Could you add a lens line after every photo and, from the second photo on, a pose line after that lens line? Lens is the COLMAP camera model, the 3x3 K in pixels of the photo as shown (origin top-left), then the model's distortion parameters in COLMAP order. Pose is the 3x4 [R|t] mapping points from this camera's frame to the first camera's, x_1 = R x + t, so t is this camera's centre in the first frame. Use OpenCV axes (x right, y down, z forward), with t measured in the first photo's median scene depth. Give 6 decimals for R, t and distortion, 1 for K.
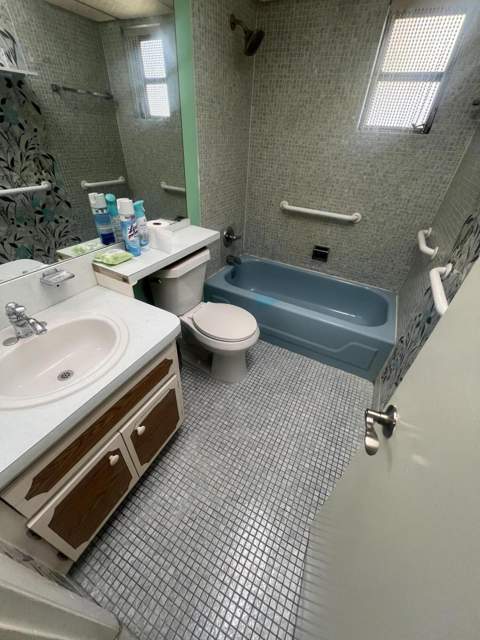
lens RADIAL K [[255.8, 0, 242.1], [0, 255.8, 320.1], [0, 0, 1]] dist [-0.005202, 0.001062]
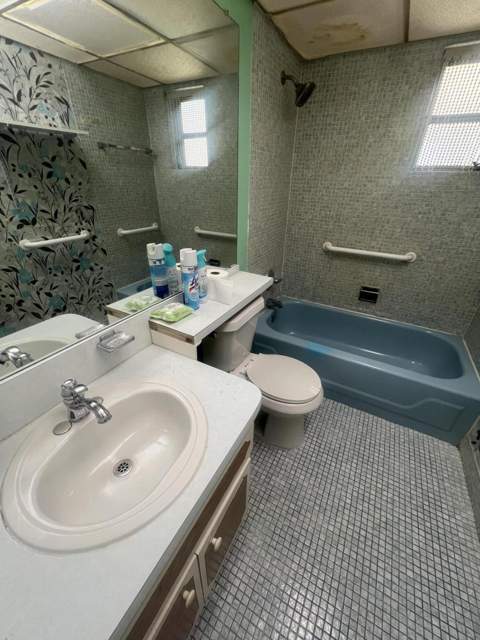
lens RADIAL K [[255.2, 0, 239.9], [0, 255.2, 319.4], [0, 0, 1]] dist [-0.002857, 0.000850]
pose [[0.999193, -0.020199, -0.034717, -0.173684], [0.015429, 0.991054, -0.132564, -0.074301], [0.037085, 0.131921, 0.990566, 0.102480]]
